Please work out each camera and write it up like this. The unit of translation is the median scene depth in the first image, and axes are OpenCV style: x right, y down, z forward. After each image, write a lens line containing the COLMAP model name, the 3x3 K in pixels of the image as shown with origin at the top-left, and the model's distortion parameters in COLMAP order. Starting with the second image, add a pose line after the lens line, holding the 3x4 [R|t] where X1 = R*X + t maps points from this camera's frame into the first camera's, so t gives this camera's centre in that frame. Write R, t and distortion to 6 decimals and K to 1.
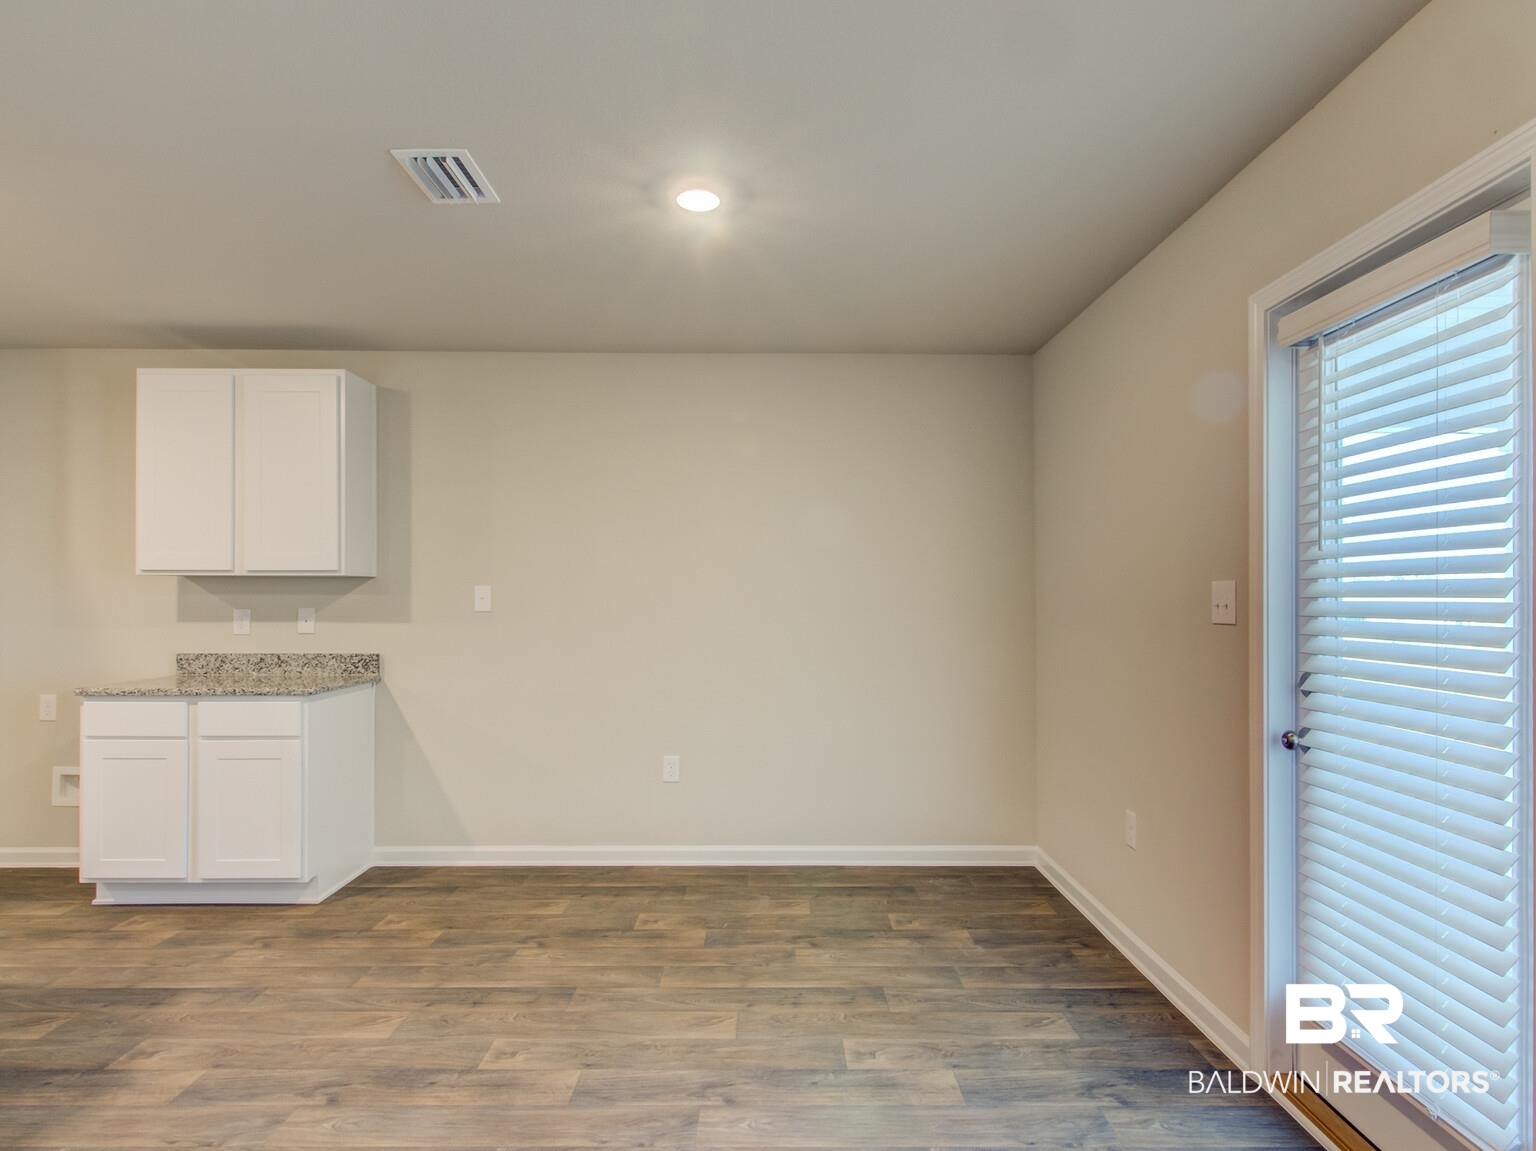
lens RADIAL K [[890.7, 0, 770.3], [0, 890.7, 587.2], [0, 0, 1]] dist [0.029340, -0.001159]
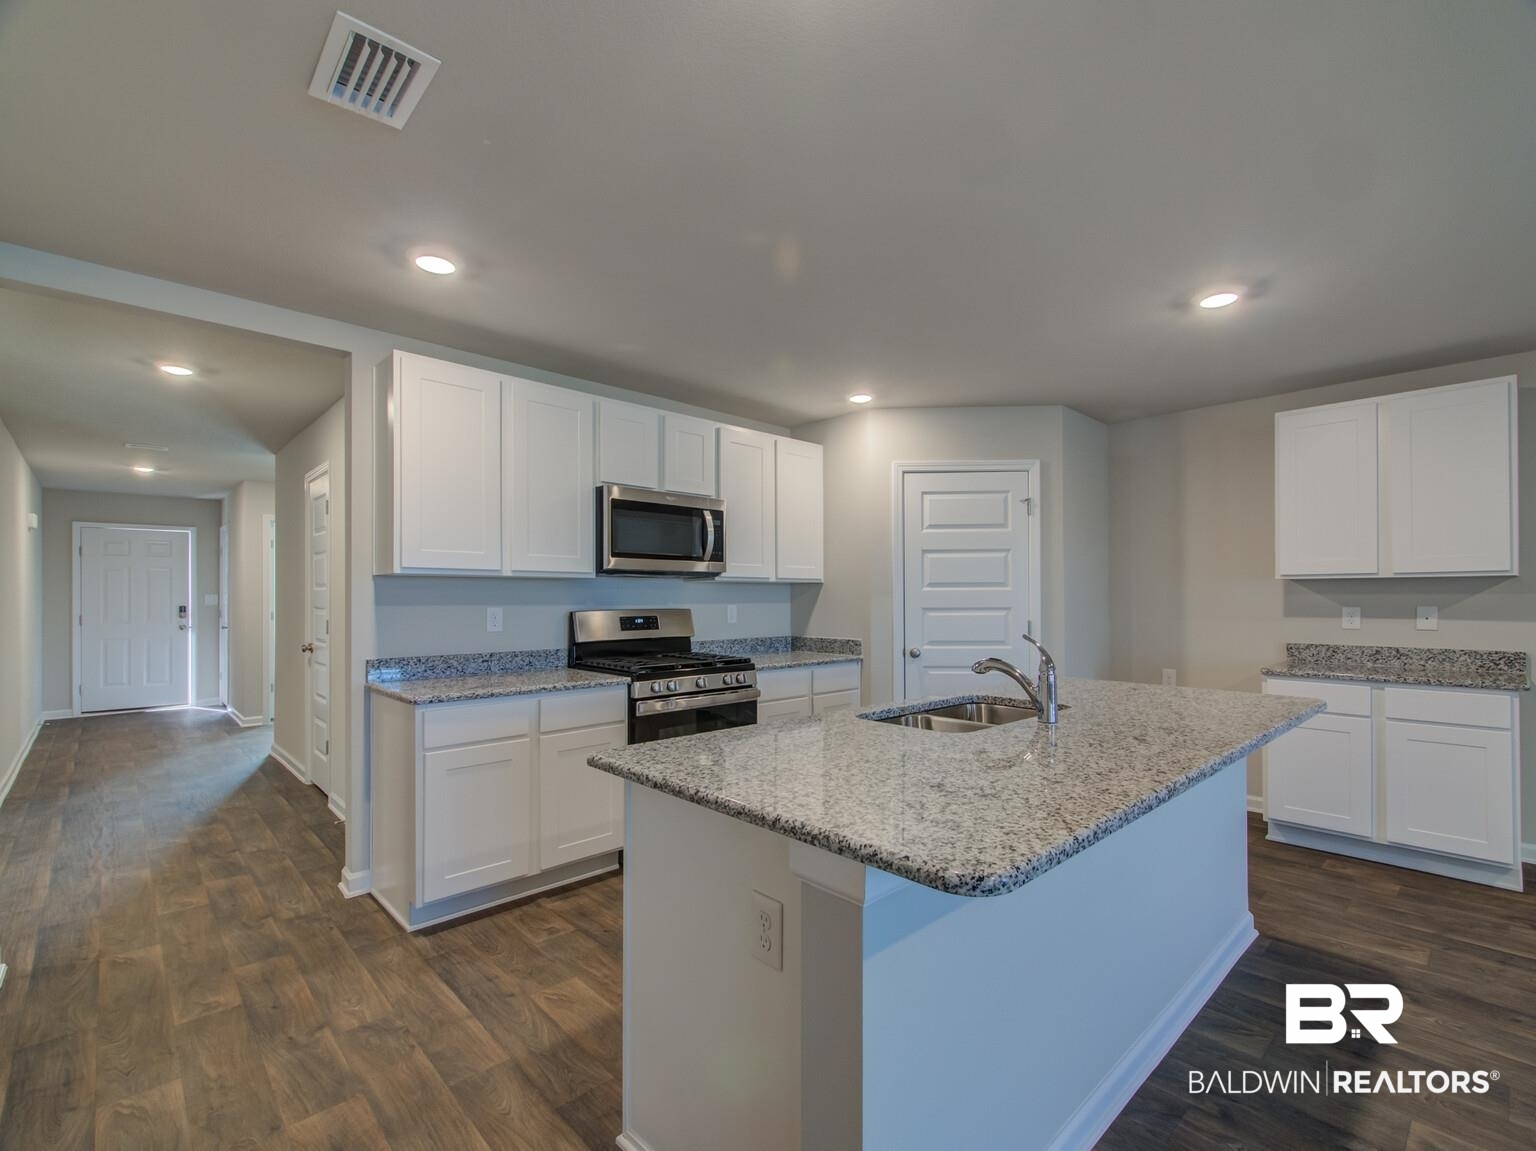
lens RADIAL K [[701.2, 0, 772.6], [0, 701.2, 589.0], [0, 0, 1]] dist [0.011151, -0.005920]
pose [[0.688167, -0.010288, -0.725479, -0.445743], [0.008292, 0.999946, -0.006315, 0.000921], [0.725505, -0.001670, 0.688215, -0.159979]]
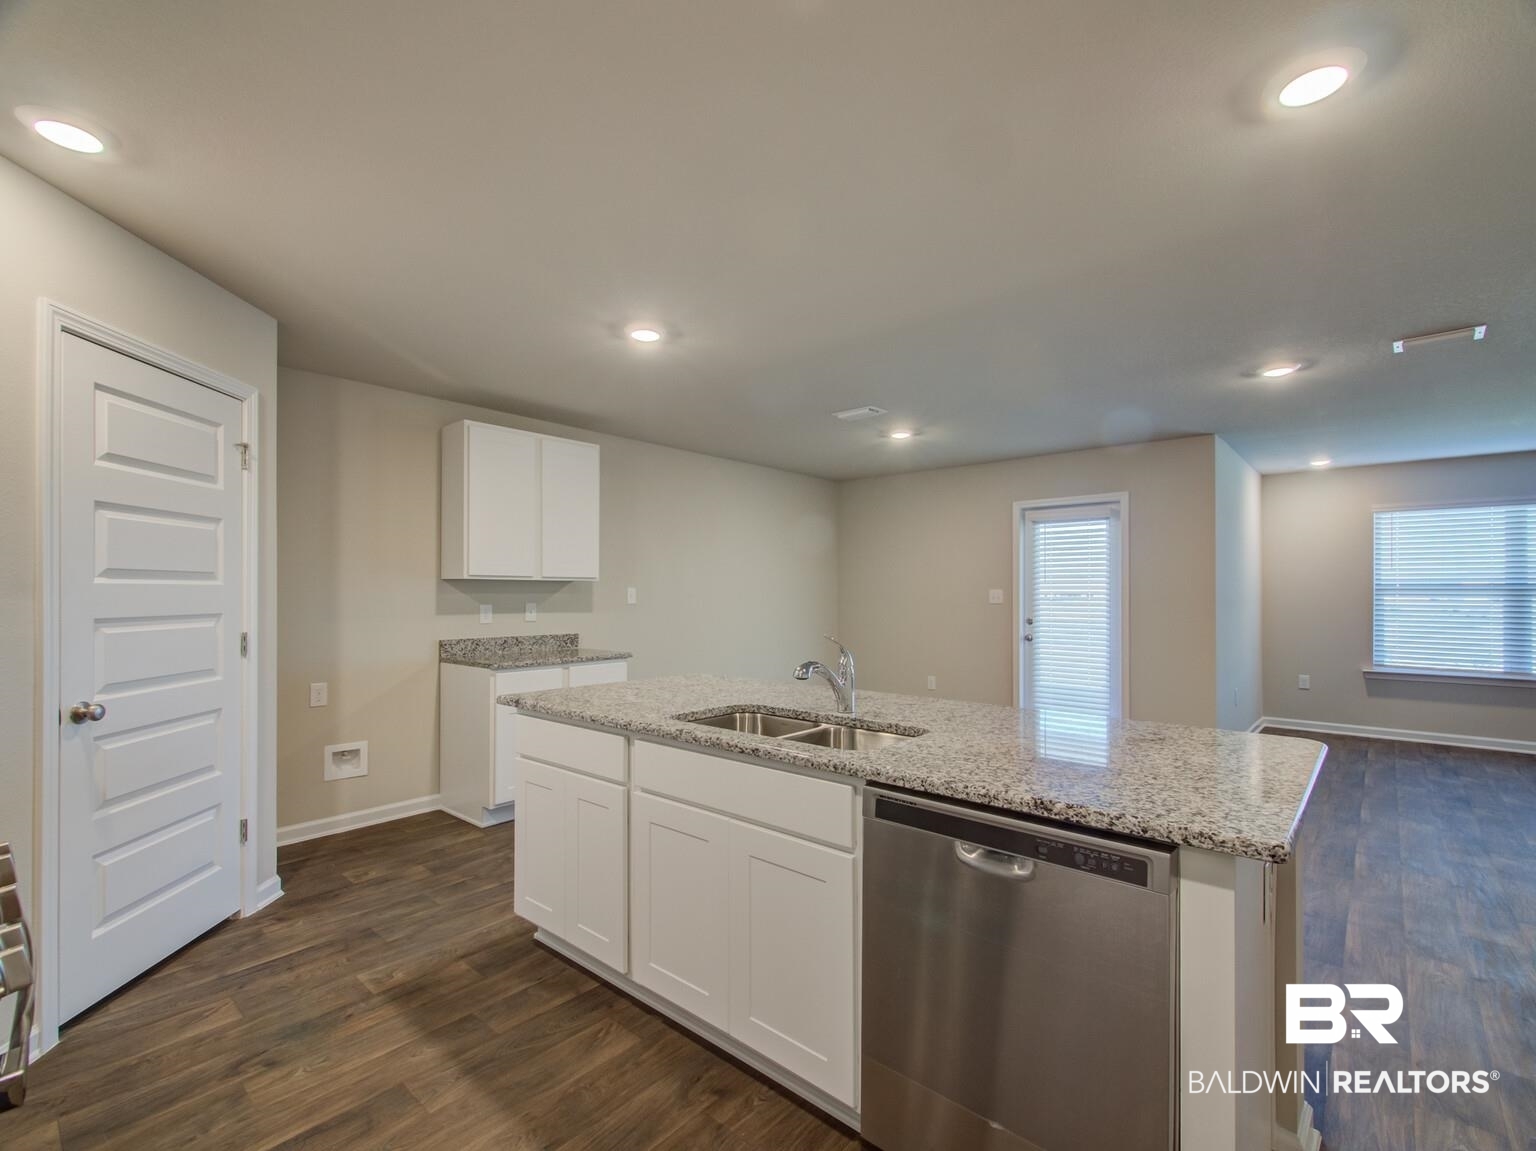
lens RADIAL K [[701.2, 0, 772.6], [0, 701.2, 589.0], [0, 0, 1]] dist [0.011151, -0.005920]
pose [[0.656487, 0.005502, 0.754317, -1.098461], [-0.008506, 0.999964, 0.000110, -0.001850], [-0.754289, -0.006489, 0.656510, 0.004465]]
